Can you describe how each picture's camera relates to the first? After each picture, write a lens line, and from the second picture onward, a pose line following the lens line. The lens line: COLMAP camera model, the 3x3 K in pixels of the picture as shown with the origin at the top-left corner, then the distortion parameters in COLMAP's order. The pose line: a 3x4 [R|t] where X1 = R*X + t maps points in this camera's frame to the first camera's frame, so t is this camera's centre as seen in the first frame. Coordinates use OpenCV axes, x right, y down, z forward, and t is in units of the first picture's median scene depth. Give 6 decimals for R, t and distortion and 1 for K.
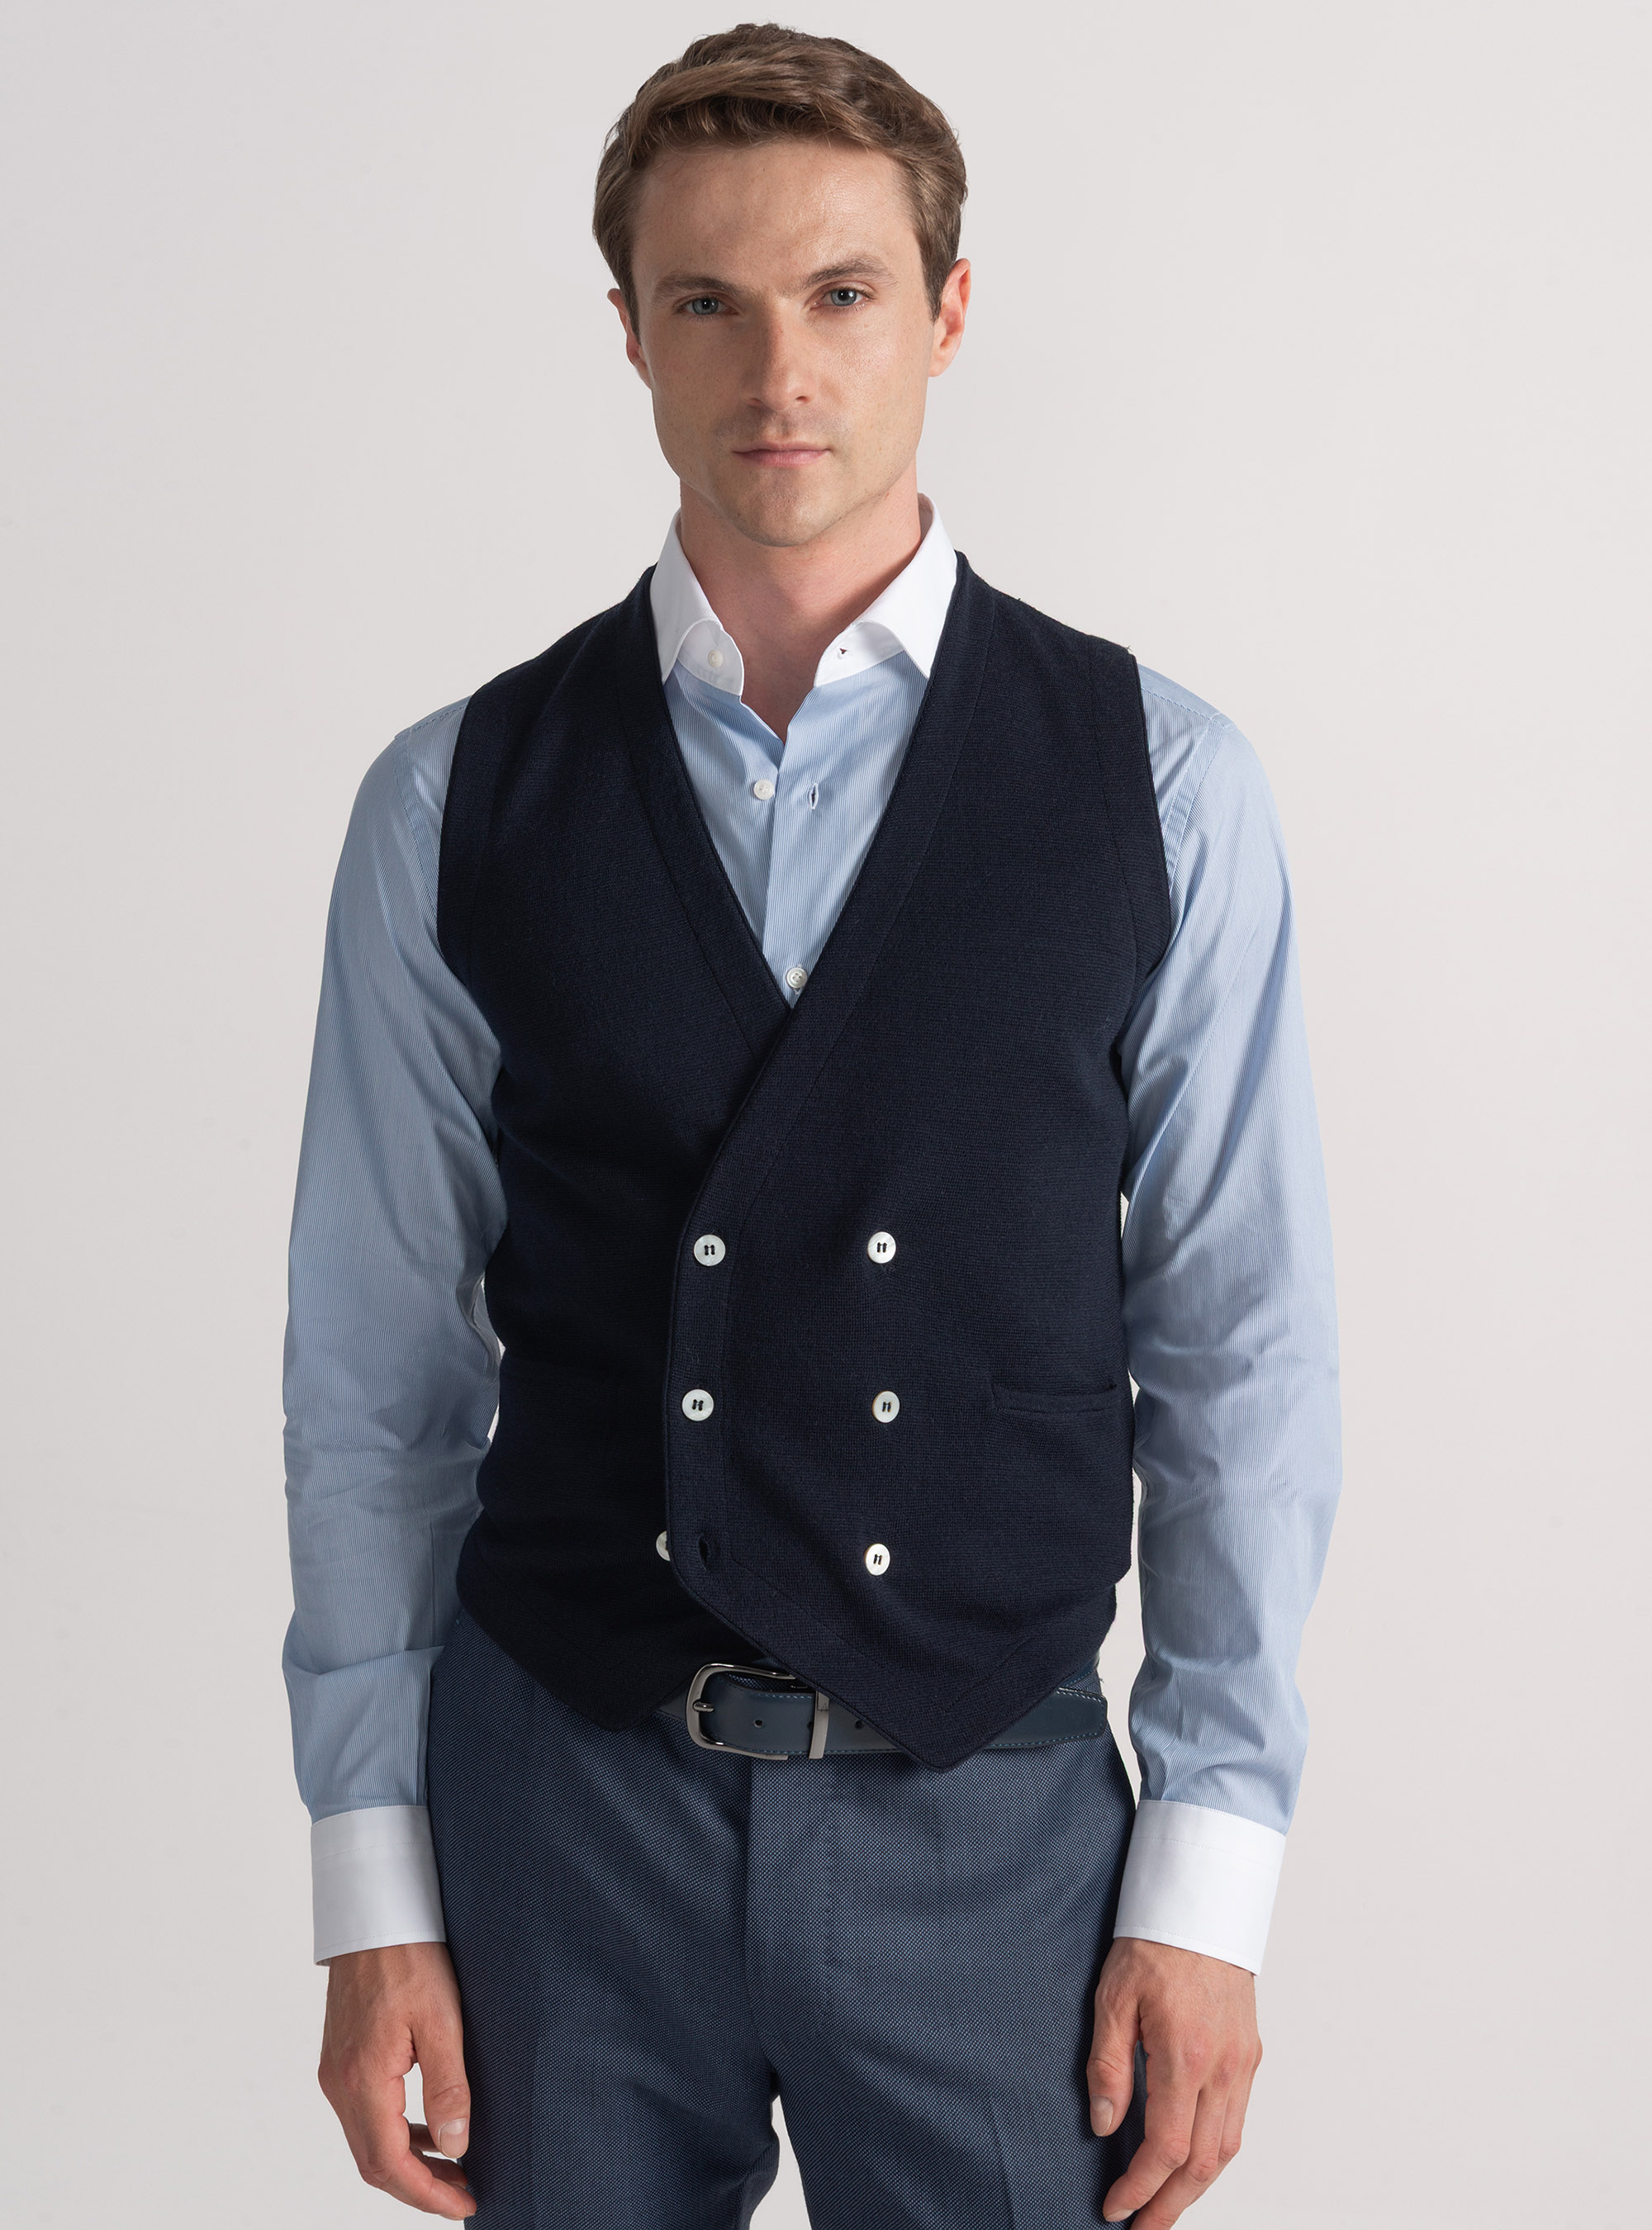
lens RADIAL K [[5611.6, 0, 692.9], [0, 5611.6, 1069.5], [0, 0, 1]] dist [1.115912, 0.000000]
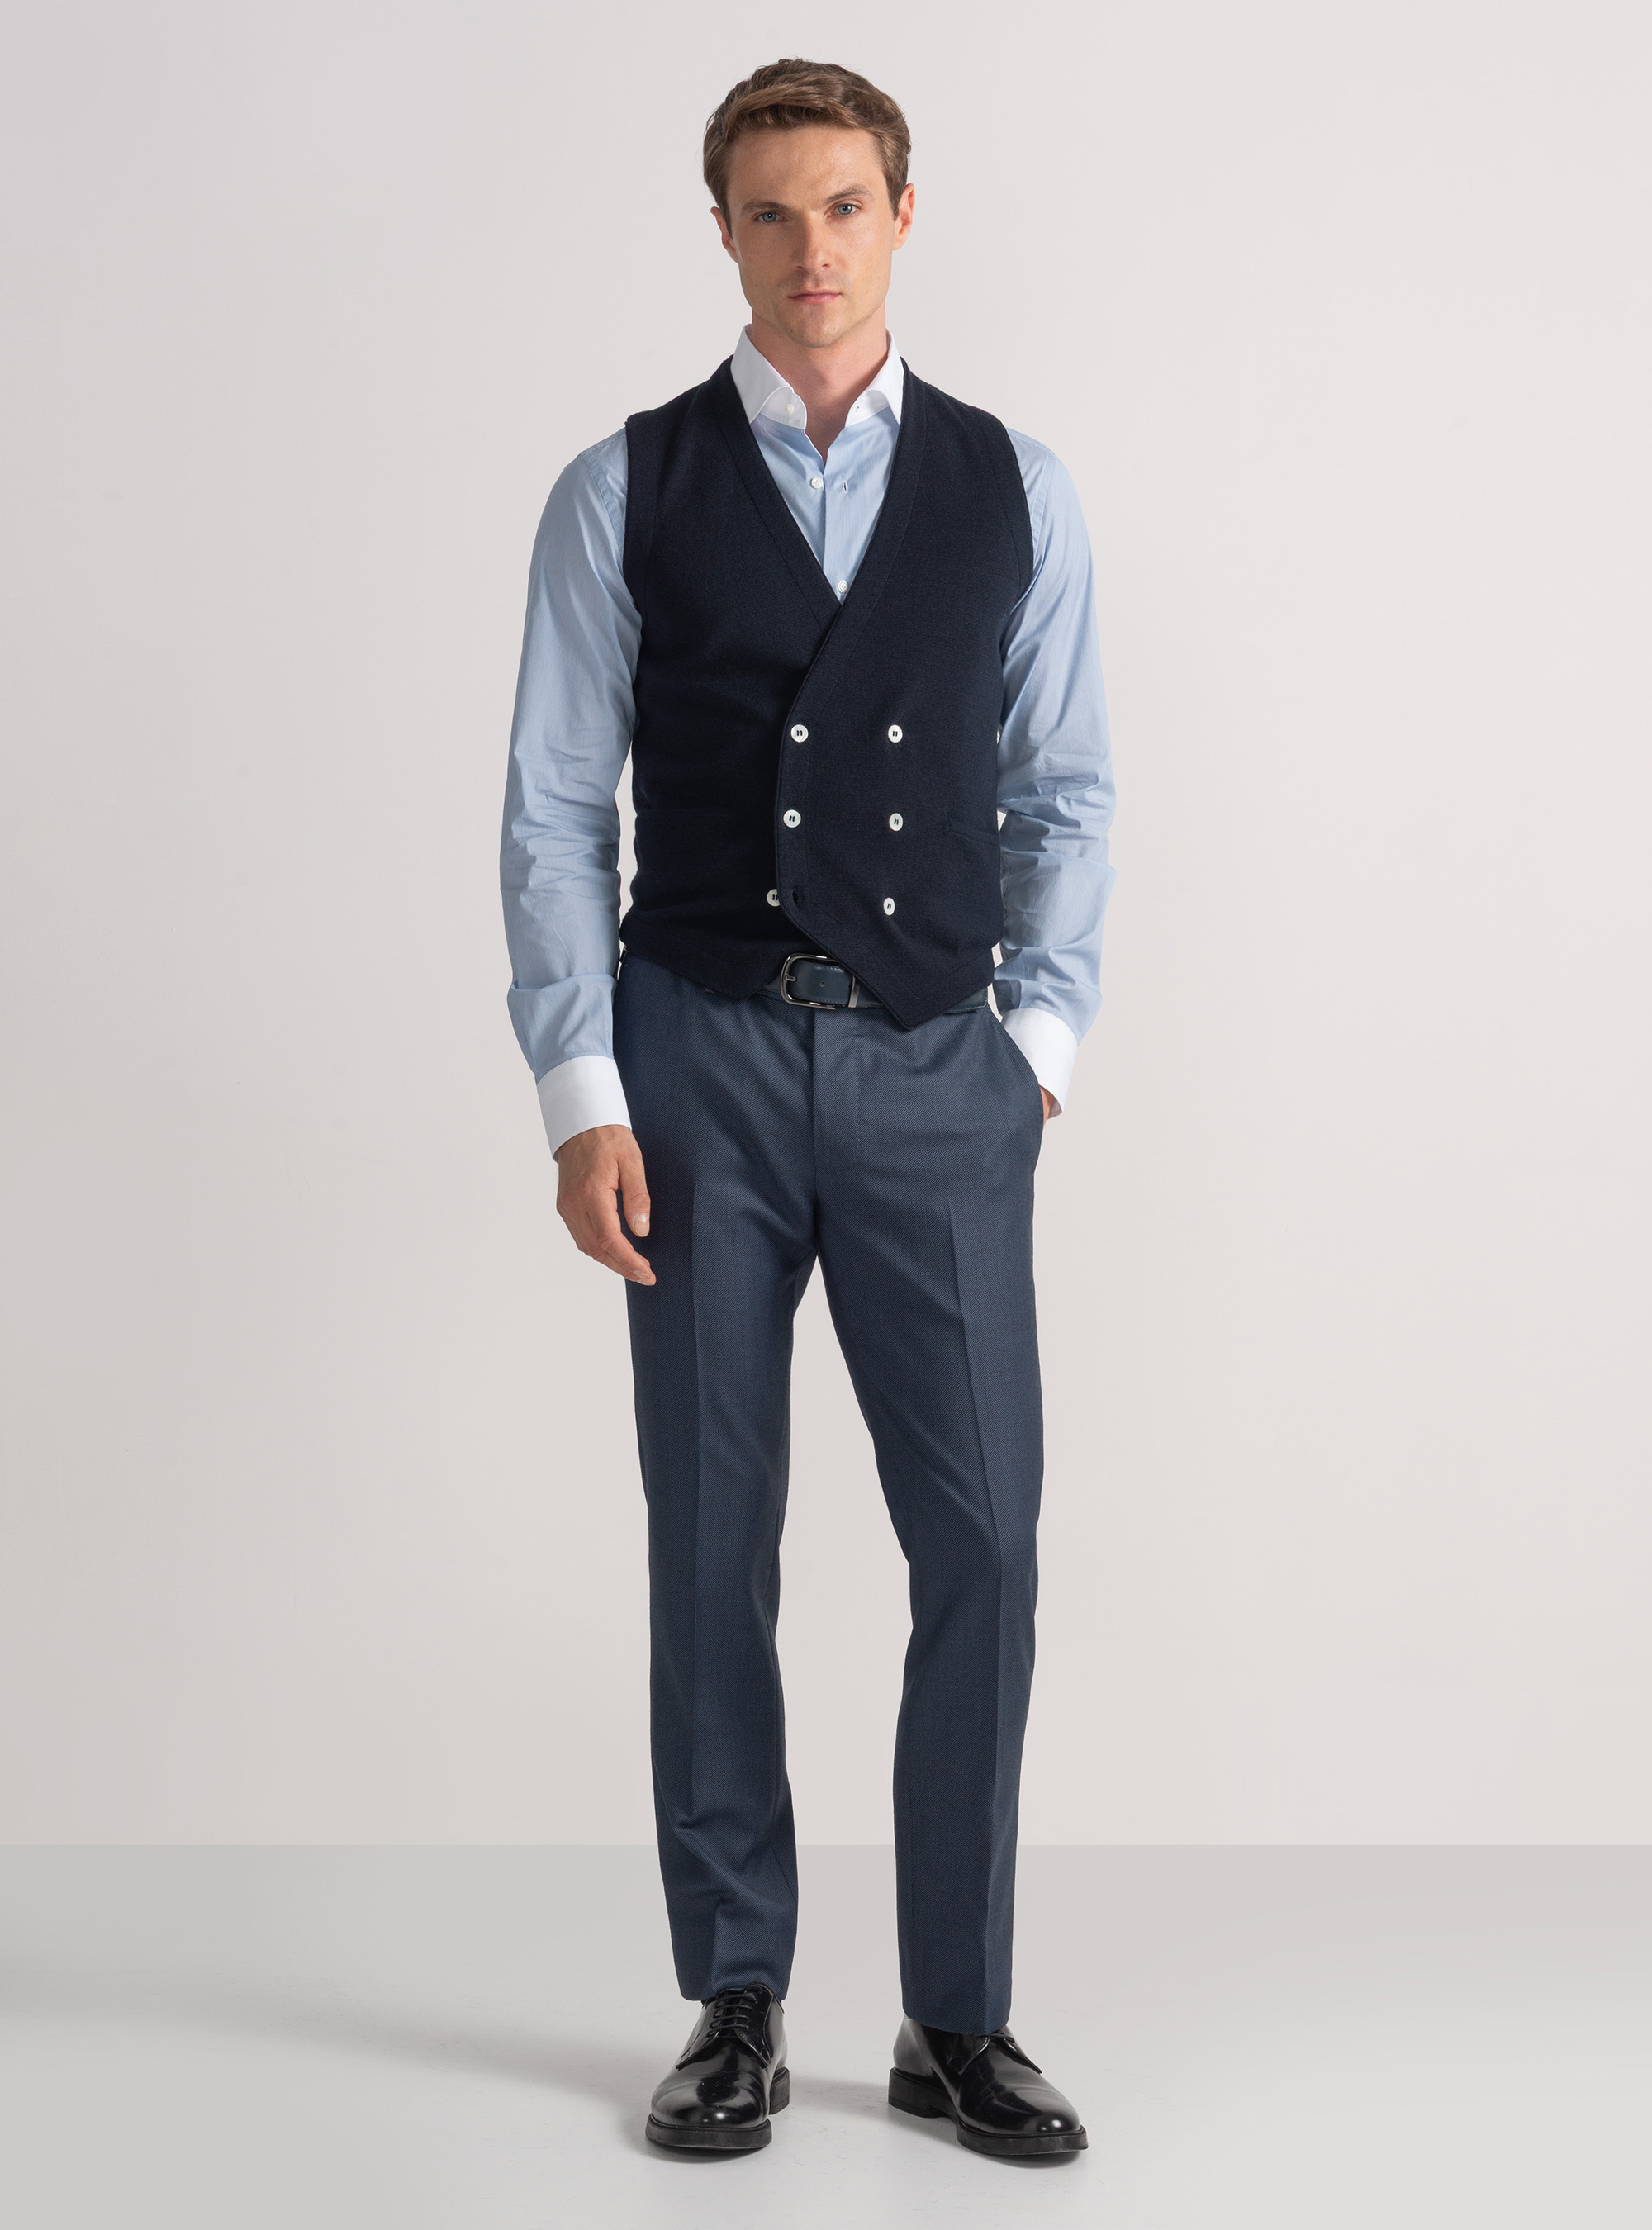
lens RADIAL K [[4688.5, 0, 810.8], [0, 4688.5, 1115.4], [0, 0, 1]] dist [0.065761, 0.000000]
pose [[0.998965, -0.028276, 0.035640, -0.046212], [0.024633, 0.994803, 0.098798, 0.003554], [-0.038249, -0.097818, 0.994469, -0.513158]]
